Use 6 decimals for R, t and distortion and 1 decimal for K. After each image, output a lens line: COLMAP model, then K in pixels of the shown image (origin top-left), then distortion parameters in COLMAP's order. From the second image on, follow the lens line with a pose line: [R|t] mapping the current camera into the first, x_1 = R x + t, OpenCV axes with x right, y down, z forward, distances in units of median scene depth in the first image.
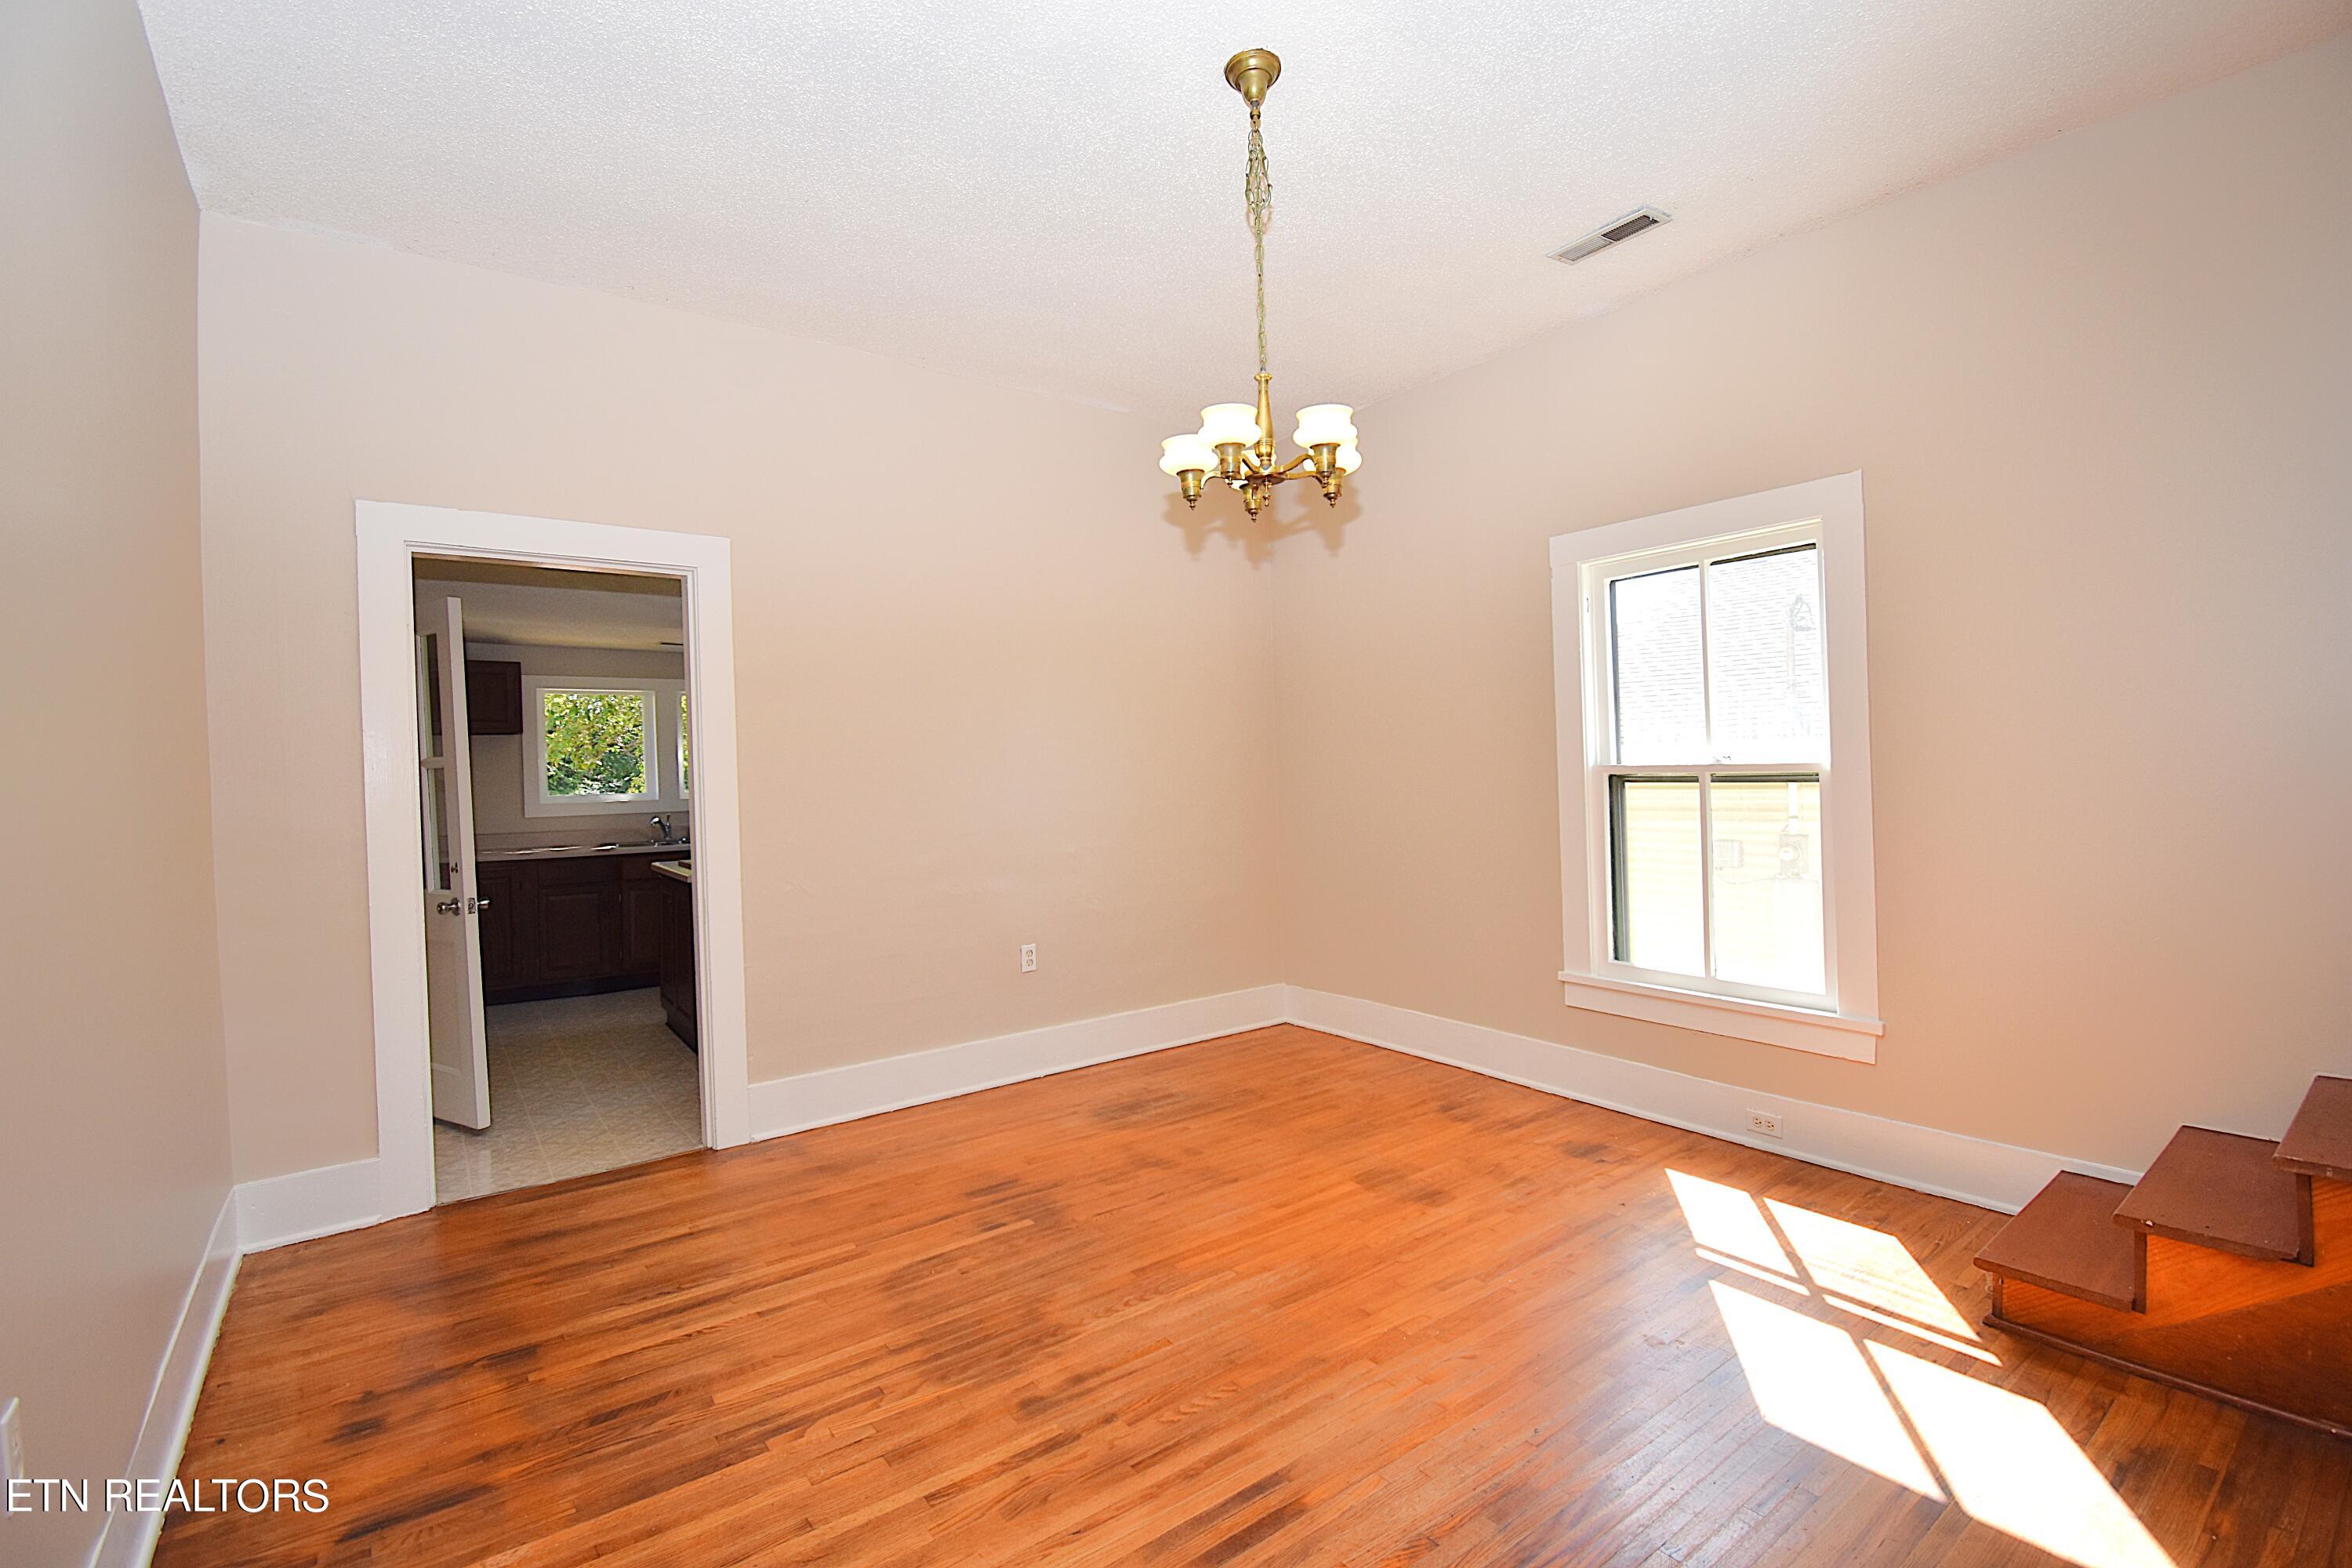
lens RADIAL K [[1048.2, 0, 1183.3], [0, 1048.2, 780.8], [0, 0, 1]] dist [0.017524, -0.025561]
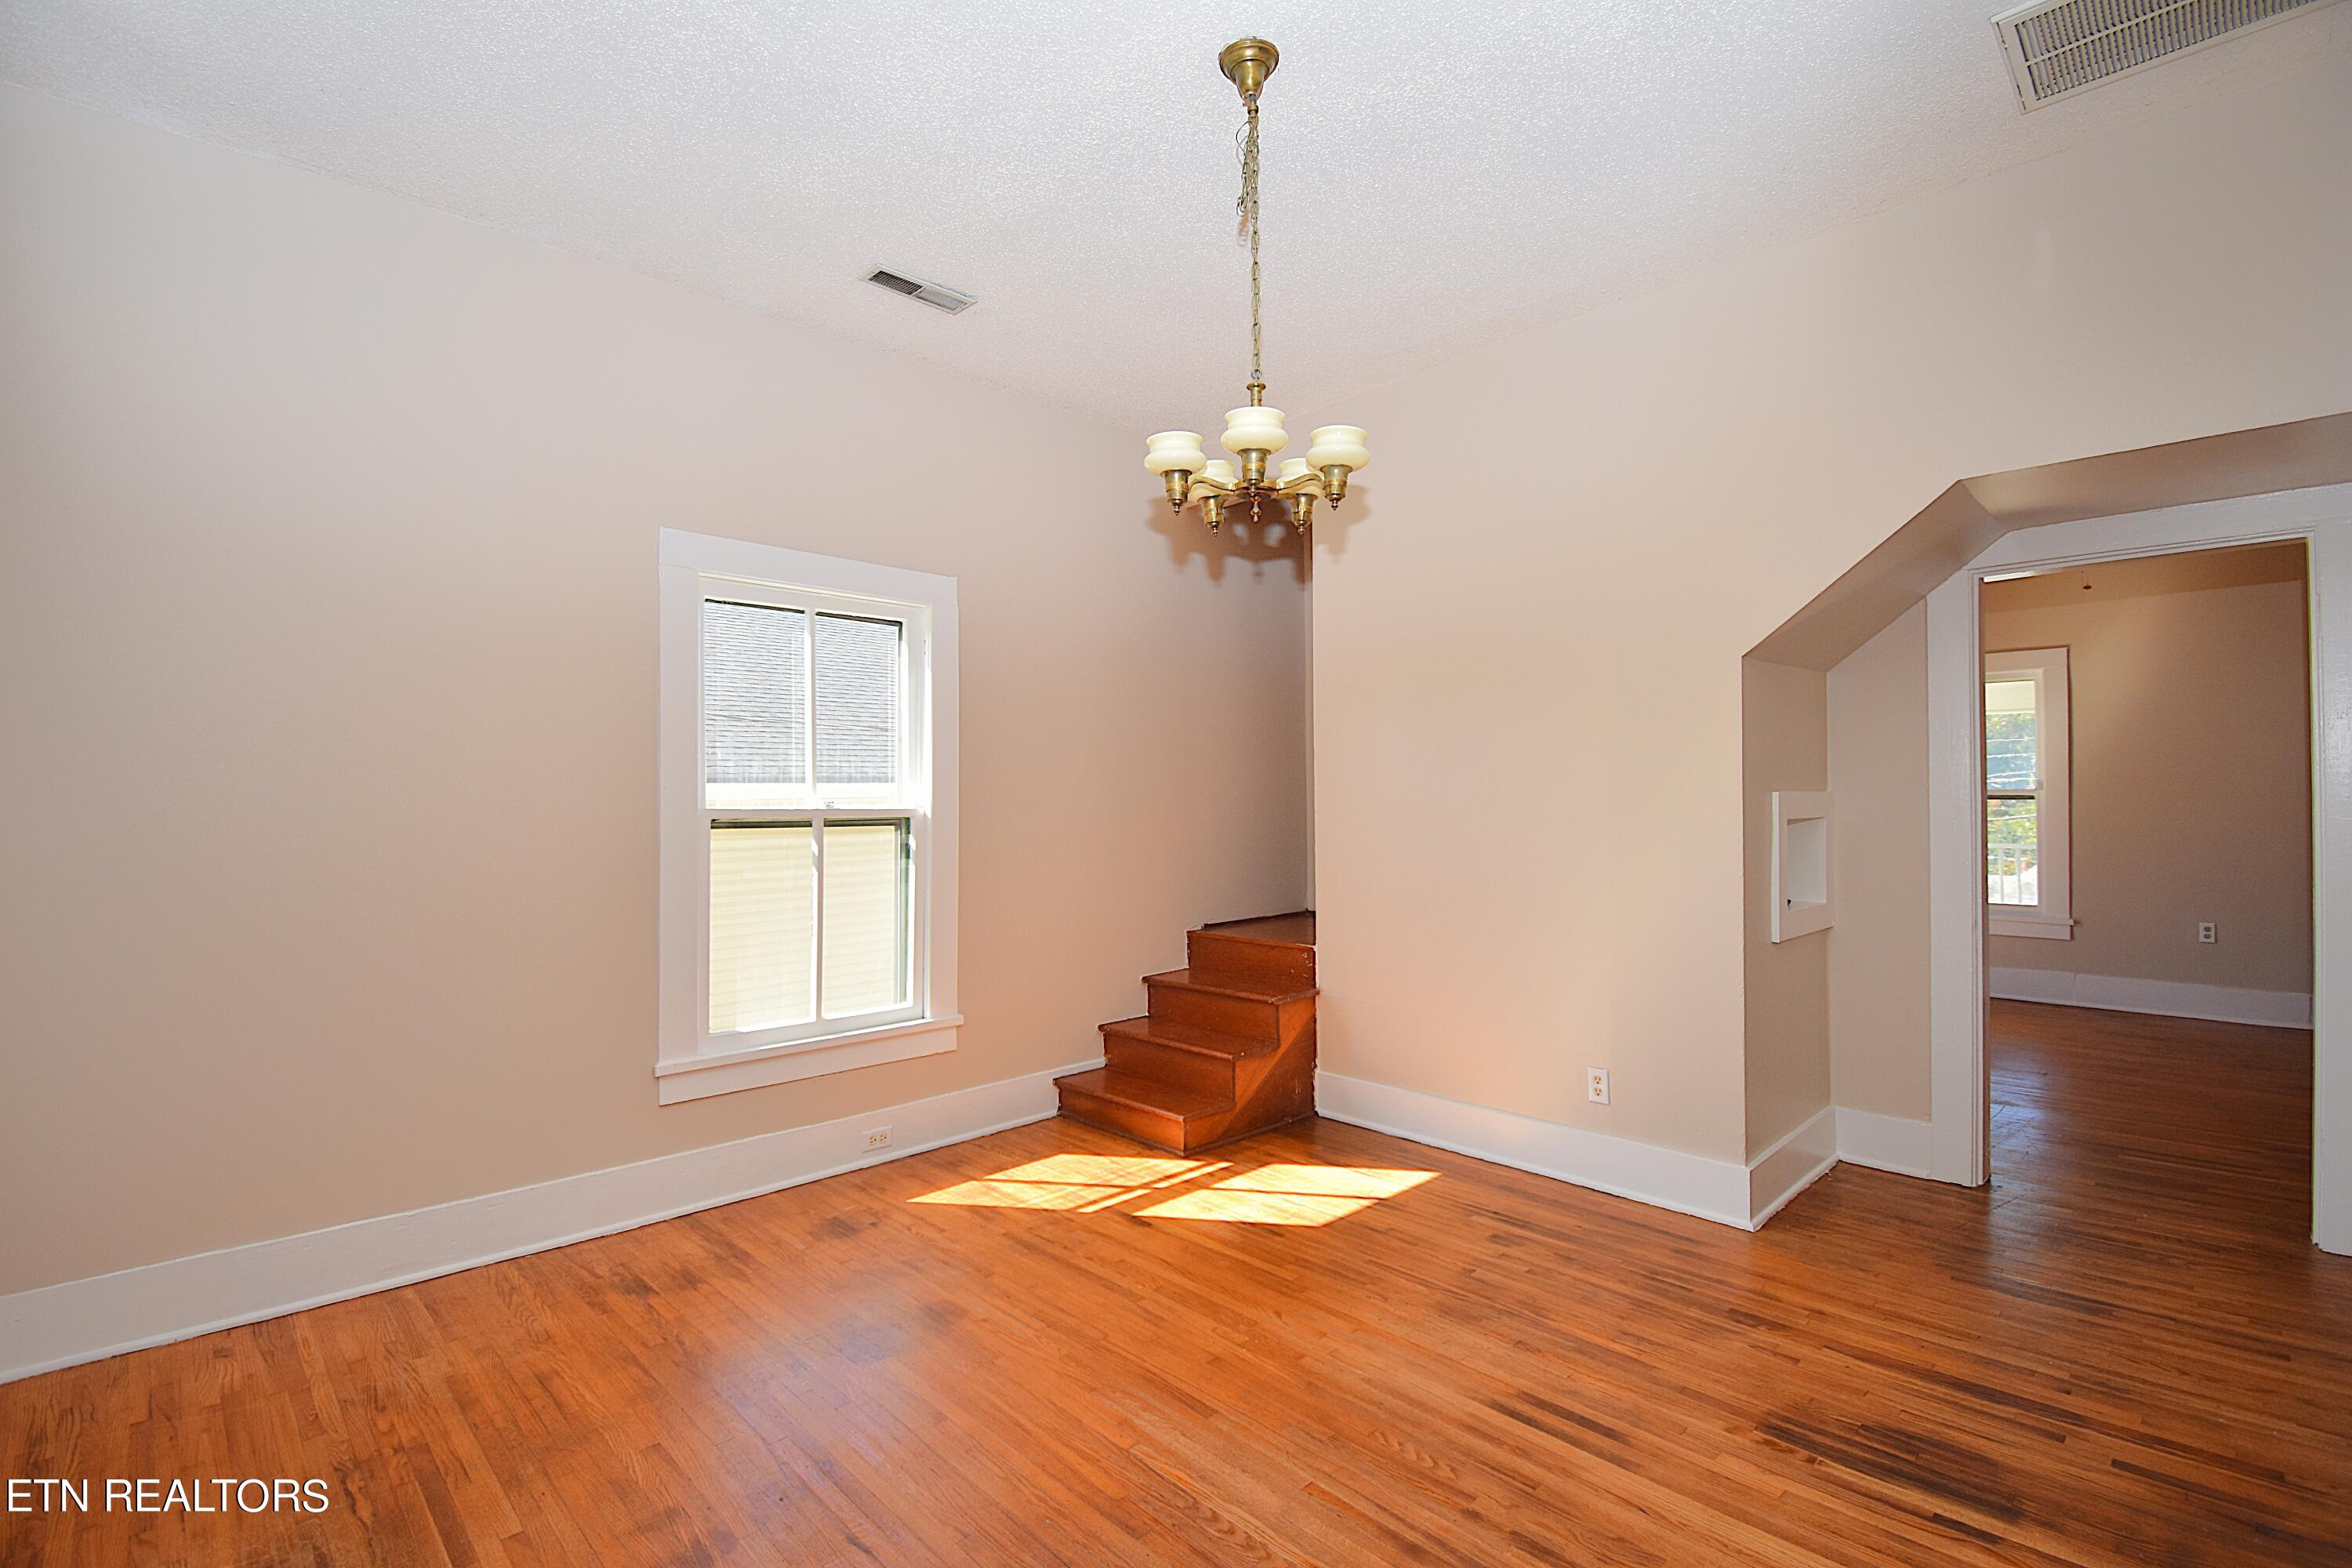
lens RADIAL K [[1048.2, 0, 1183.3], [0, 1048.2, 780.8], [0, 0, 1]] dist [0.017524, -0.025561]
pose [[-0.124755, 0.042920, 0.991259, -0.792905], [0.021741, 0.998942, -0.040516, 0.009685], [-0.991949, 0.016496, -0.125556, 1.116894]]
